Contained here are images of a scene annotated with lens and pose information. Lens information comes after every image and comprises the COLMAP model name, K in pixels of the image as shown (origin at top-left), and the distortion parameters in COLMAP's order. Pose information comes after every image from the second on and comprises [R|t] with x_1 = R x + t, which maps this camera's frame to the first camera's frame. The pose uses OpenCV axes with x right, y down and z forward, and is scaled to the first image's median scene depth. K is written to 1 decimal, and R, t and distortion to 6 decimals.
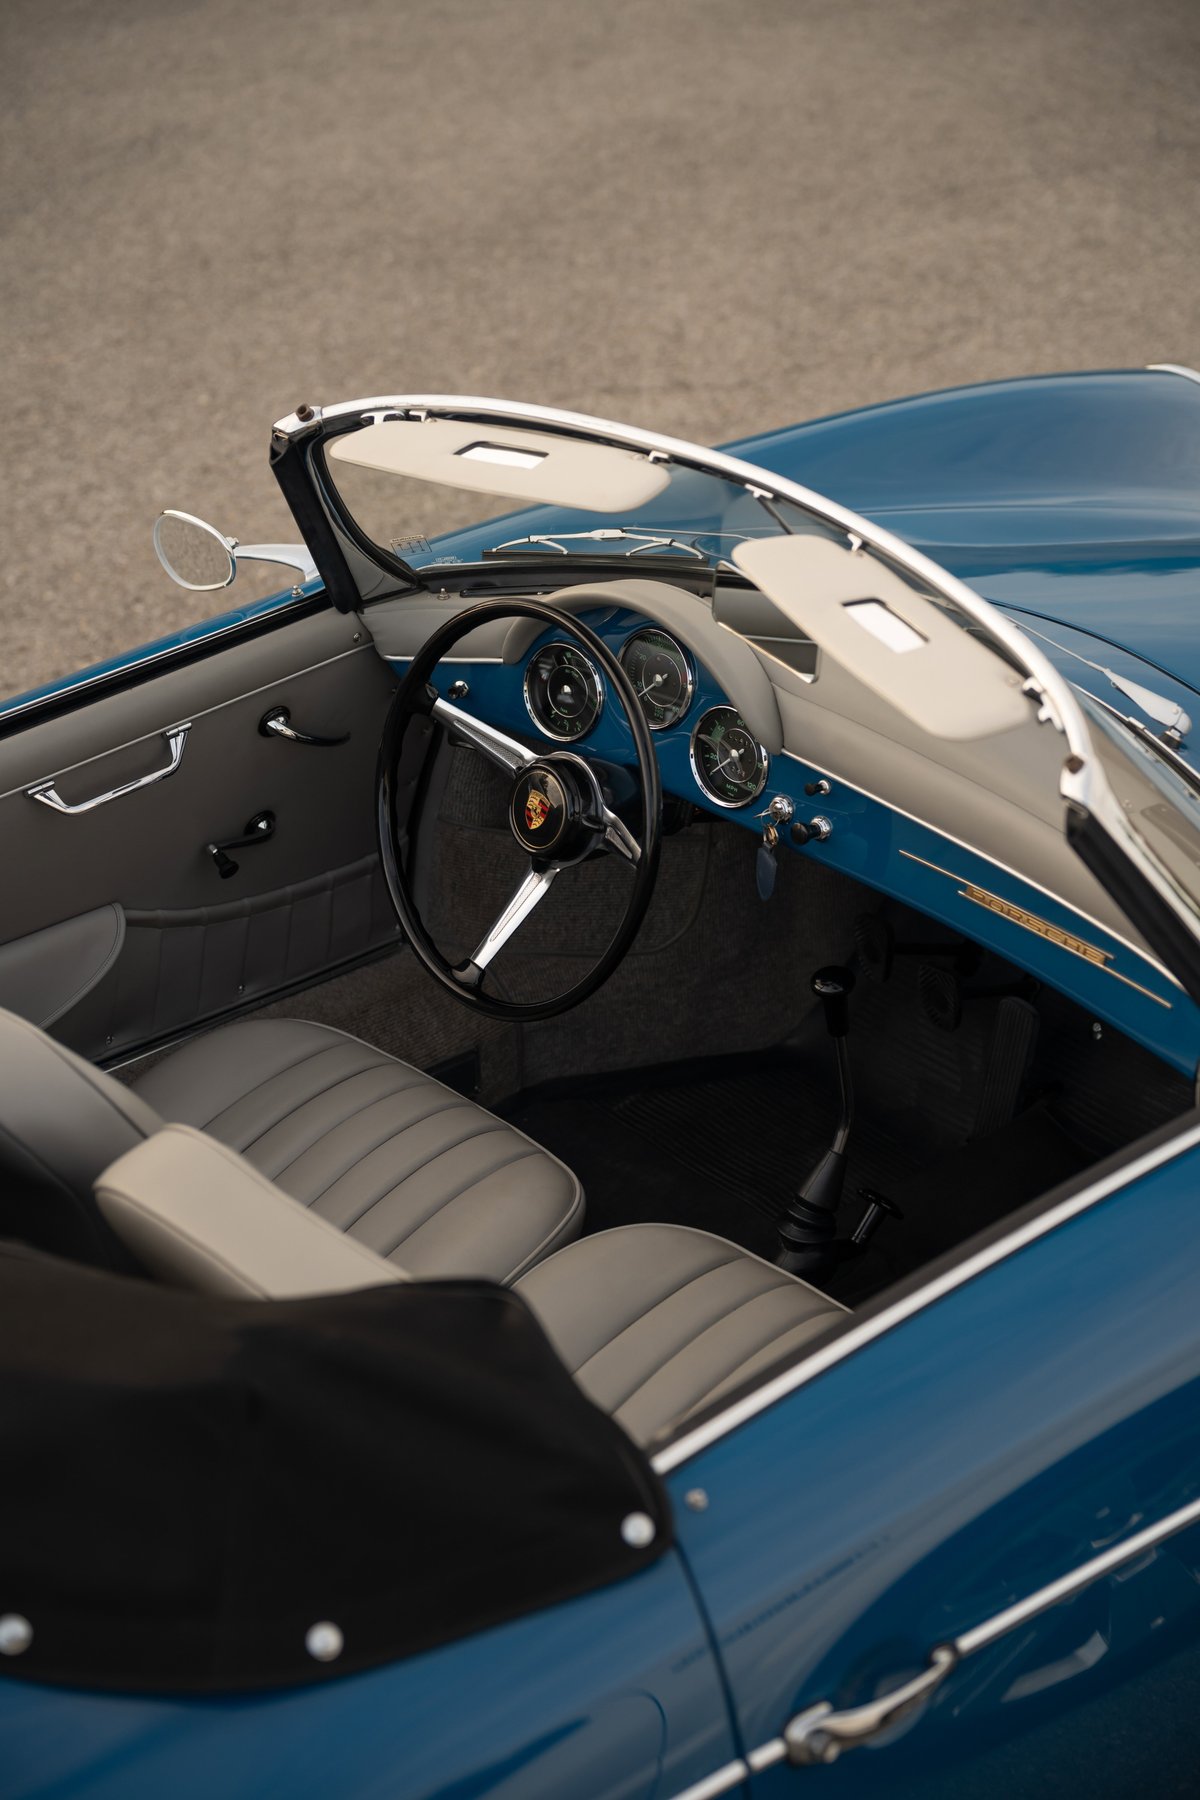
lens RADIAL K [[3659.8, 0, 600.0], [0, 3659.8, 900.0], [0, 0, 1]] dist [0.575574, 0.181737]
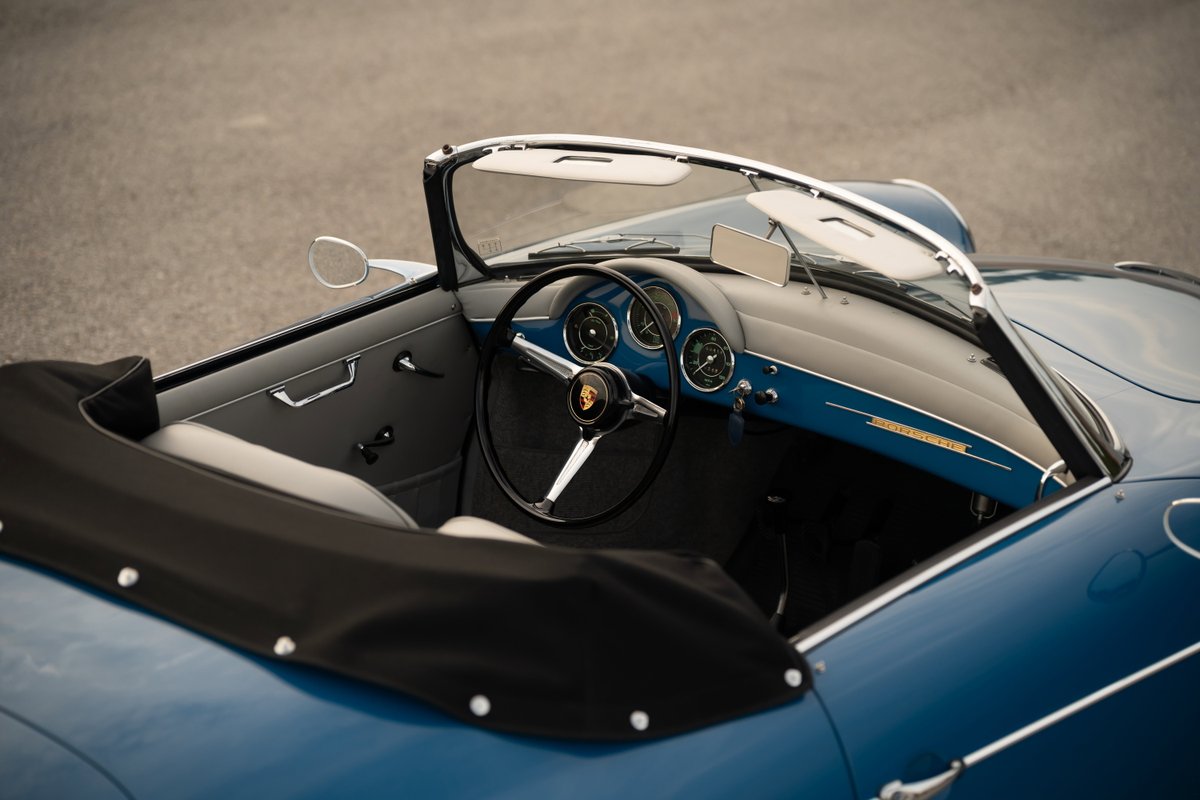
lens RADIAL K [[3167.4, 0, 617.0], [0, 3167.4, 396.0], [0, 0, 1]] dist [0.938676, 0.386053]
pose [[0.989318, -0.021205, 0.144225, -0.194573], [0.044118, 0.986520, -0.157584, 0.184081], [-0.138939, 0.162264, 0.976917, -0.331016]]
